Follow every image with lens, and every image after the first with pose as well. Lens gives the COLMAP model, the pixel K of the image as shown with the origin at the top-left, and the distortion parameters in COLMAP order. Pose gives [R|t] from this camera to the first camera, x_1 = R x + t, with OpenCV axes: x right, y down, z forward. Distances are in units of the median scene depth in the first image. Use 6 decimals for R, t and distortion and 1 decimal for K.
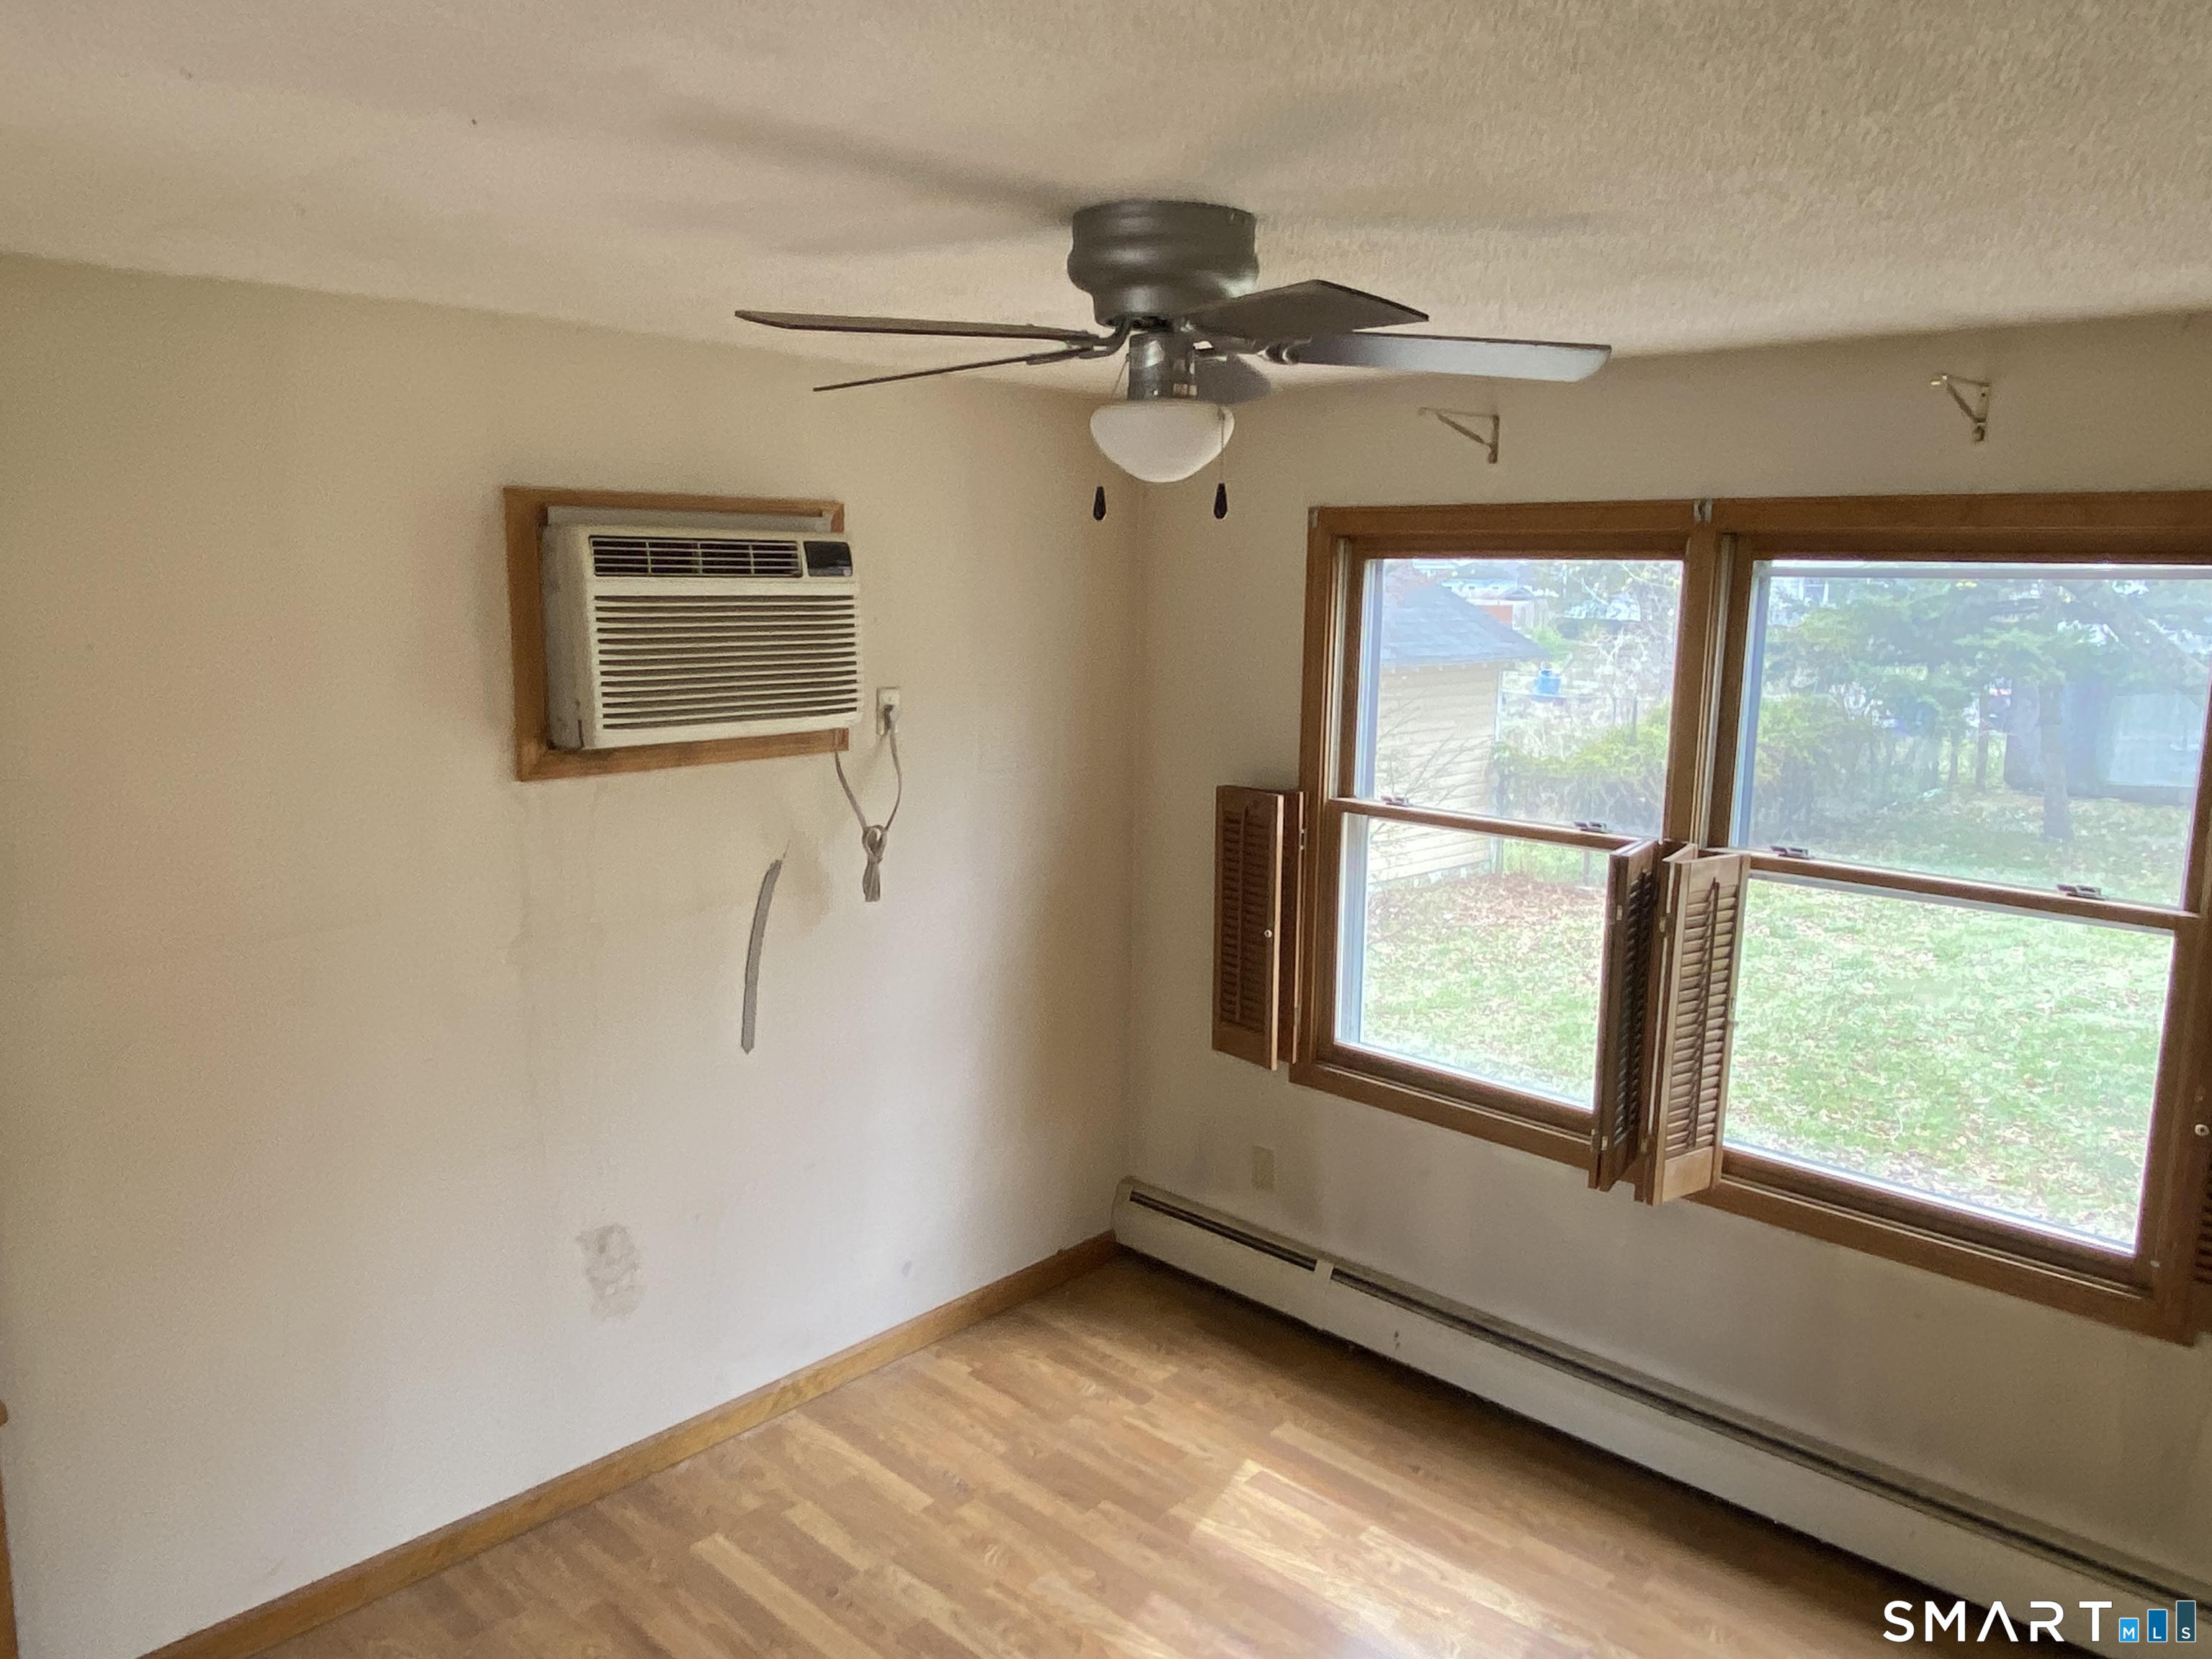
lens RADIAL K [[1593.9, 0, 1106.0], [0, 1593.9, 829.5], [0, 0, 1]] dist [0.102826, -0.113735]
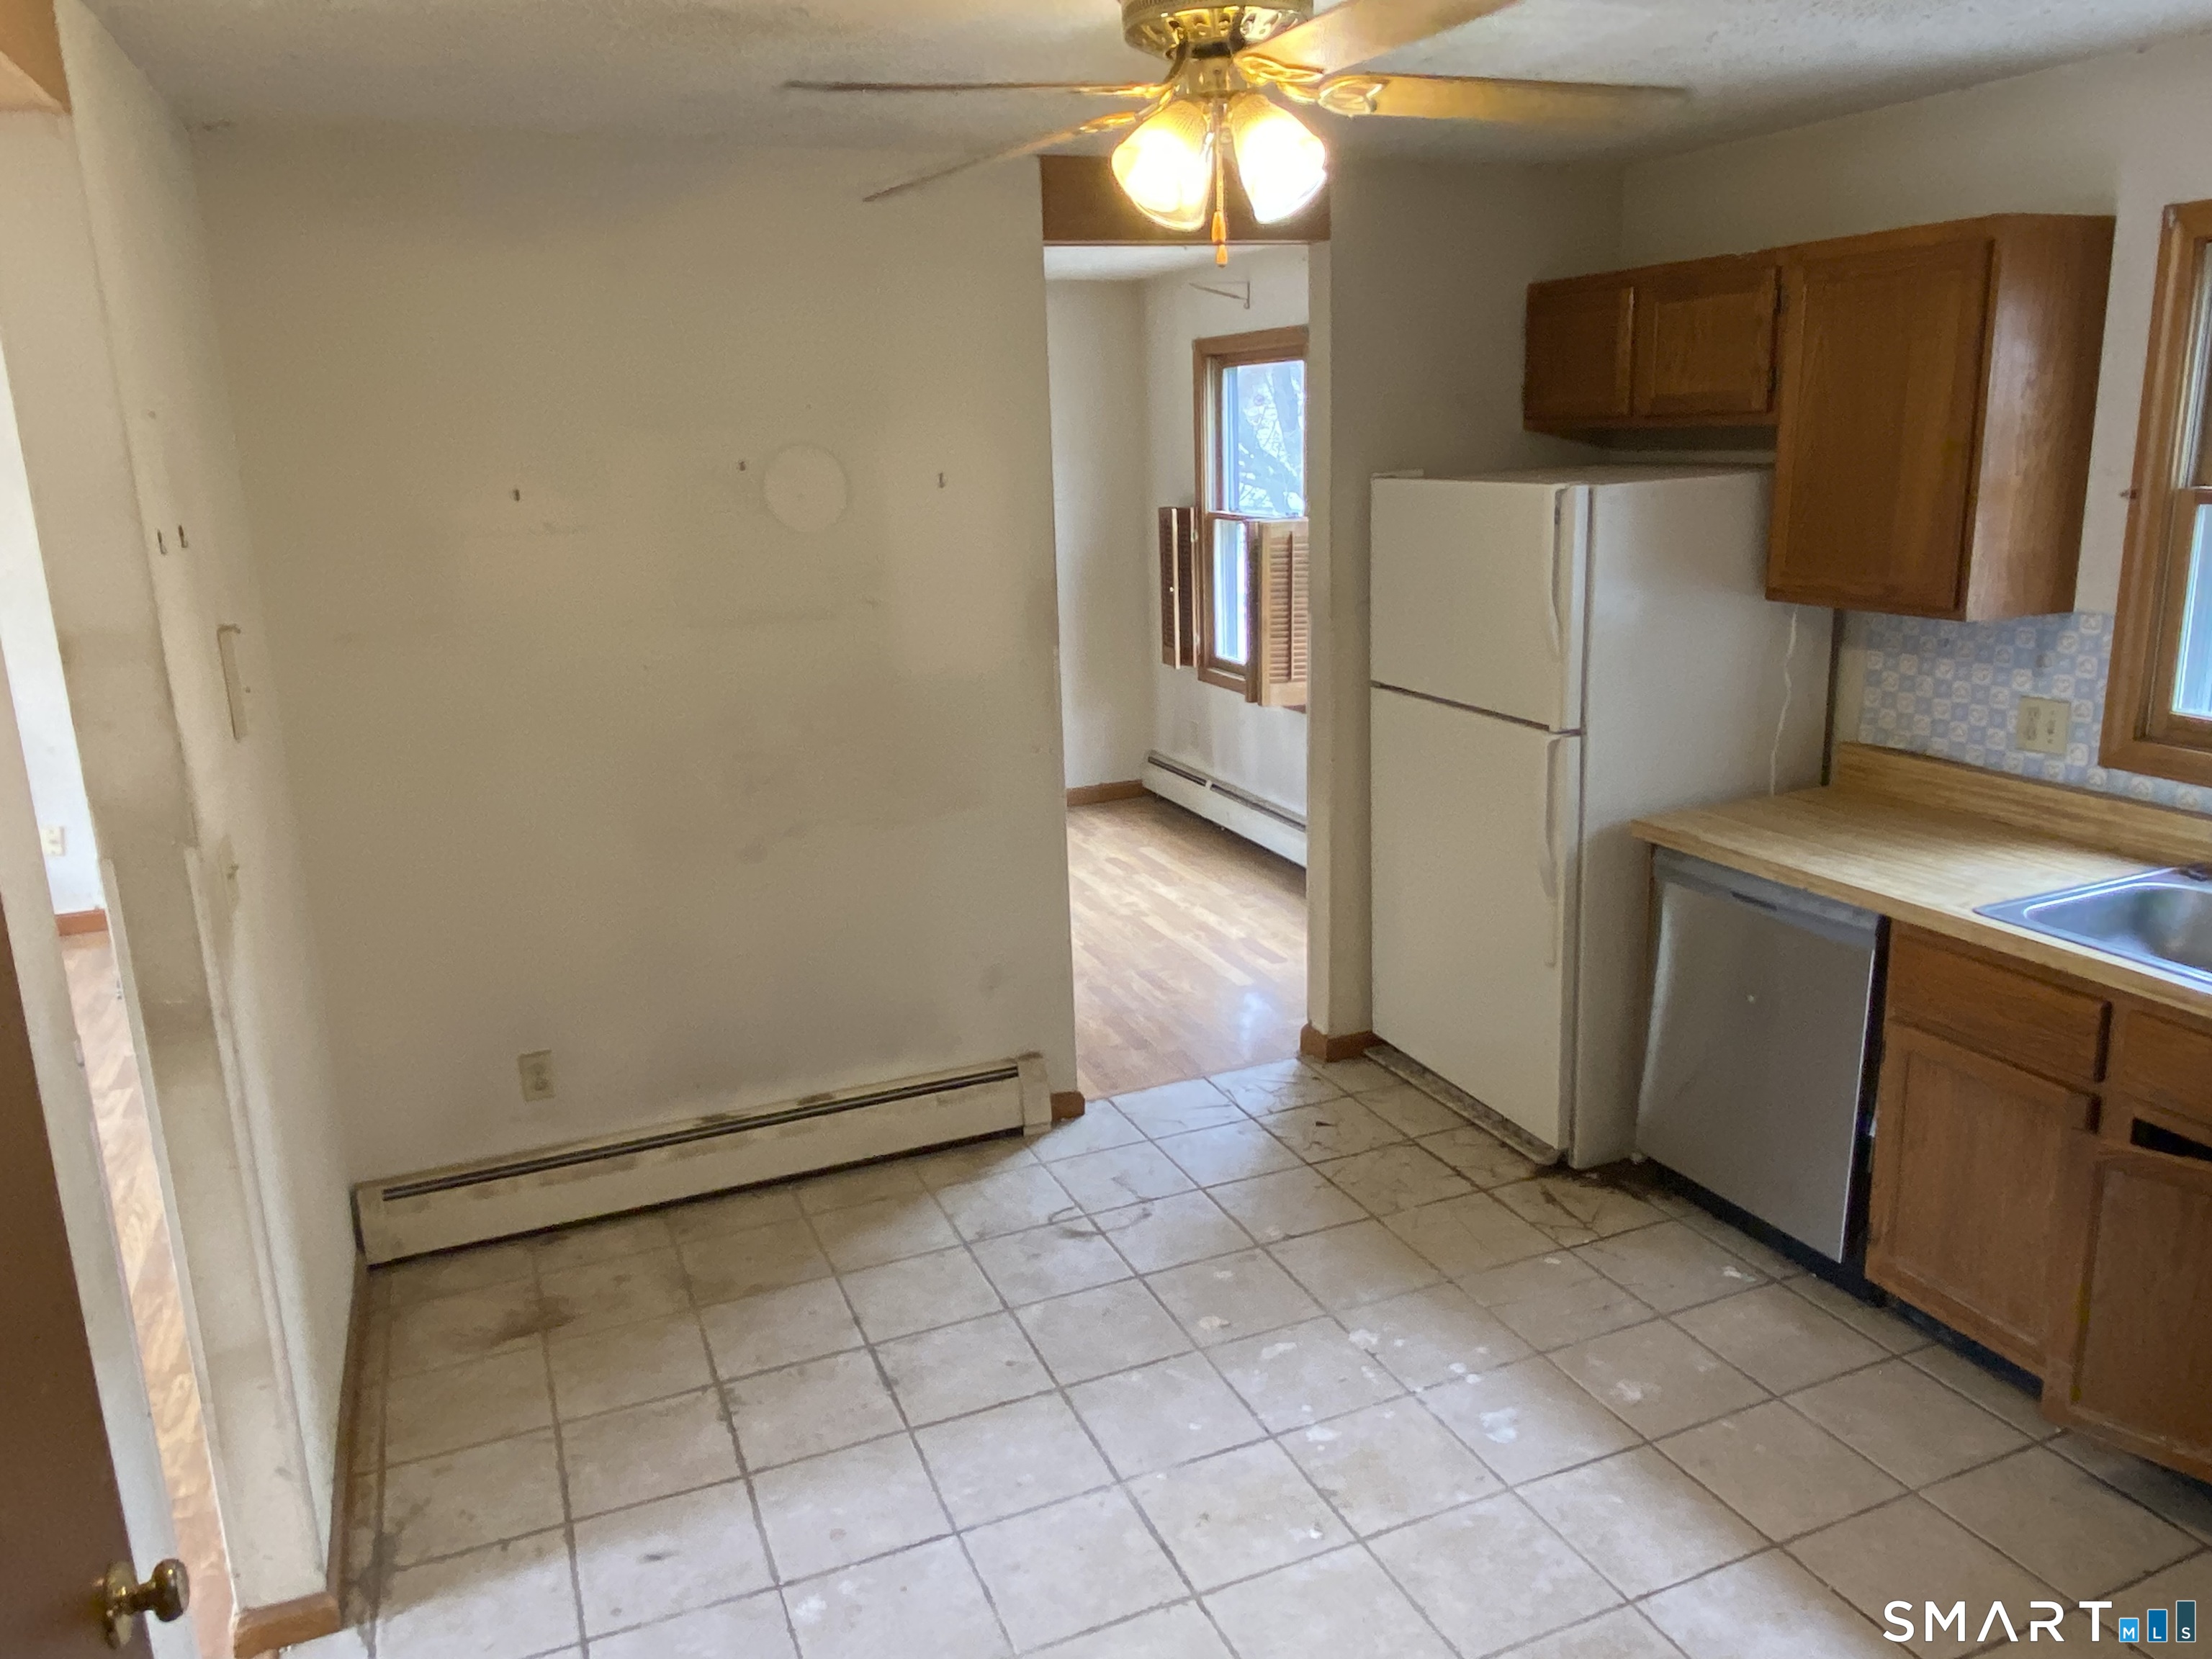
lens RADIAL K [[1593.9, 0, 1106.0], [0, 1593.9, 829.5], [0, 0, 1]] dist [0.102826, -0.113735]
pose [[0.915074, 0.053525, -0.399719, 0.750250], [-0.013008, 0.994555, 0.103399, 0.145434], [0.403077, -0.089418, 0.910787, -0.659324]]
